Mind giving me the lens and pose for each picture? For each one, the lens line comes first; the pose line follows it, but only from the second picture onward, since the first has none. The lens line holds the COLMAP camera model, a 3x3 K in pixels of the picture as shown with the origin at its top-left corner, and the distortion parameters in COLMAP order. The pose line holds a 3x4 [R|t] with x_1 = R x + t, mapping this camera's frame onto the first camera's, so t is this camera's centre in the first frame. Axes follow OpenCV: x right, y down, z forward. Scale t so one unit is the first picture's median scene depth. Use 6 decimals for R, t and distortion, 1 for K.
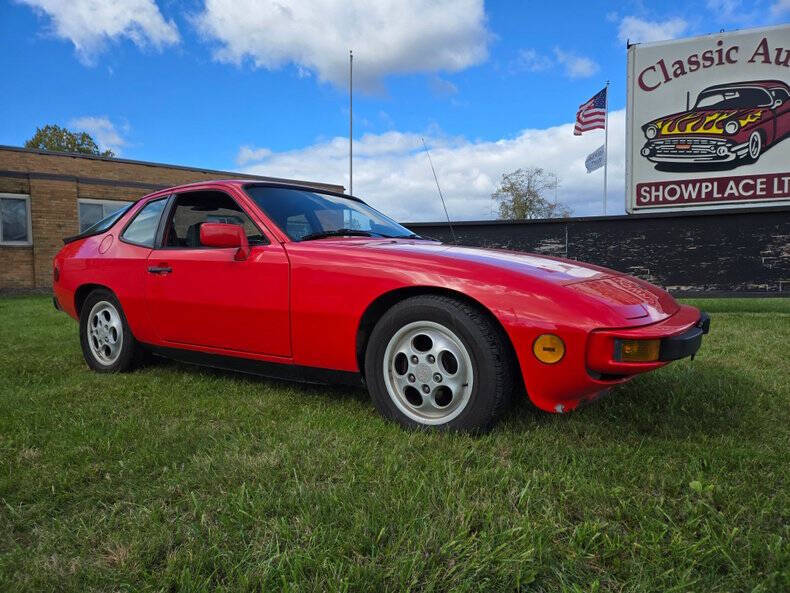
lens RADIAL K [[532.9, 0, 391.8], [0, 532.9, 297.6], [0, 0, 1]] dist [0.058747, -0.043570]
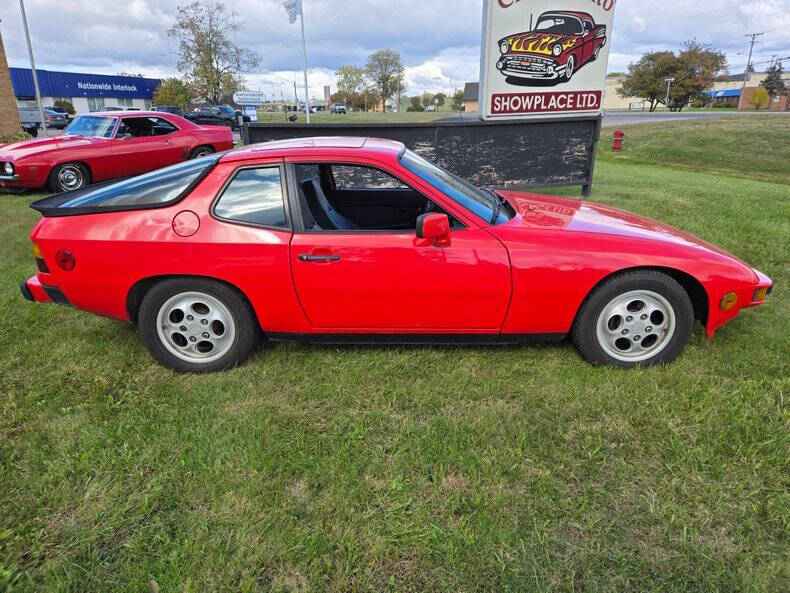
lens RADIAL K [[532.9, 0, 398.2], [0, 532.9, 293.3], [0, 0, 1]] dist [0.058747, -0.043570]
pose [[0.829084, -0.178386, 0.529904, -0.429272], [0.032949, 0.961680, 0.272186, -0.125117], [-0.558152, -0.208205, 0.803192, 0.090870]]
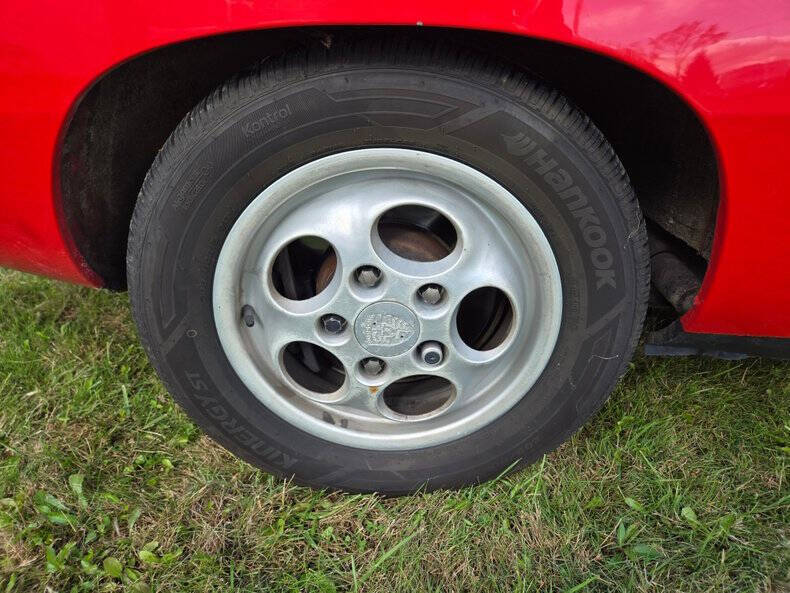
lens RADIAL K [[532.9, 0, 394.6], [0, 532.9, 294.9], [0, 0, 1]] dist [0.058747, -0.043570]
pose [[0.841548, -0.274010, 0.465528, -0.372933], [0.050932, 0.898206, 0.436614, -0.013502], [-0.537776, -0.343722, 0.769839, 0.519437]]
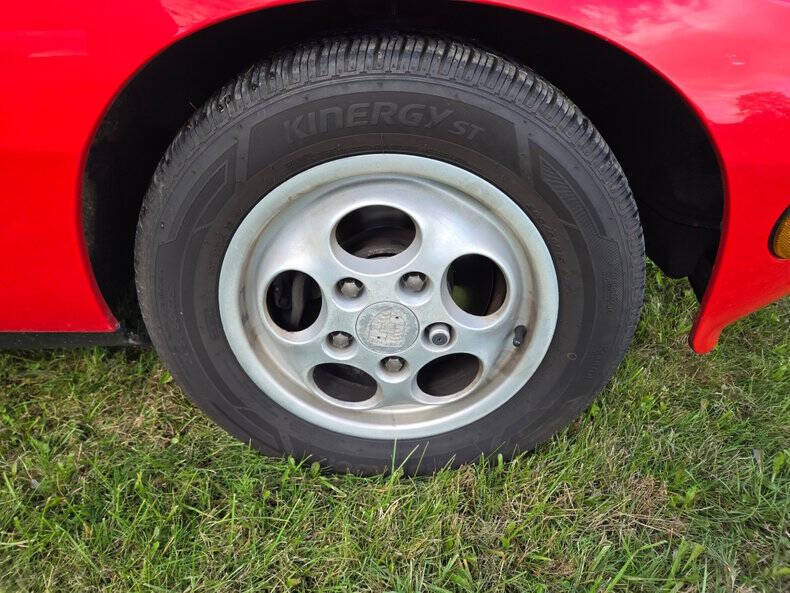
lens RADIAL K [[532.9, 0, 394.2], [0, 532.9, 301.1], [0, 0, 1]] dist [0.058747, -0.043570]
pose [[0.834557, -0.284243, 0.471932, -0.028598], [0.004129, 0.859826, 0.510570, -0.010073], [-0.550905, -0.424151, 0.718748, 0.287152]]
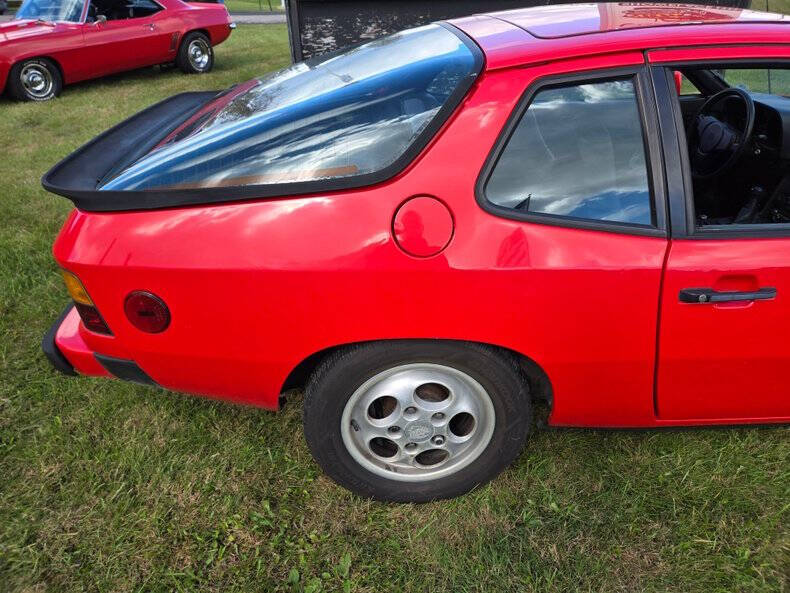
lens RADIAL K [[532.9, 0, 393.6], [0, 532.9, 292.2], [0, 0, 1]] dist [0.058747, -0.043570]
pose [[0.805972, -0.303322, 0.508336, -0.442169], [0.052359, 0.891905, 0.449181, -0.130540], [-0.589634, -0.335412, 0.734732, 0.447503]]
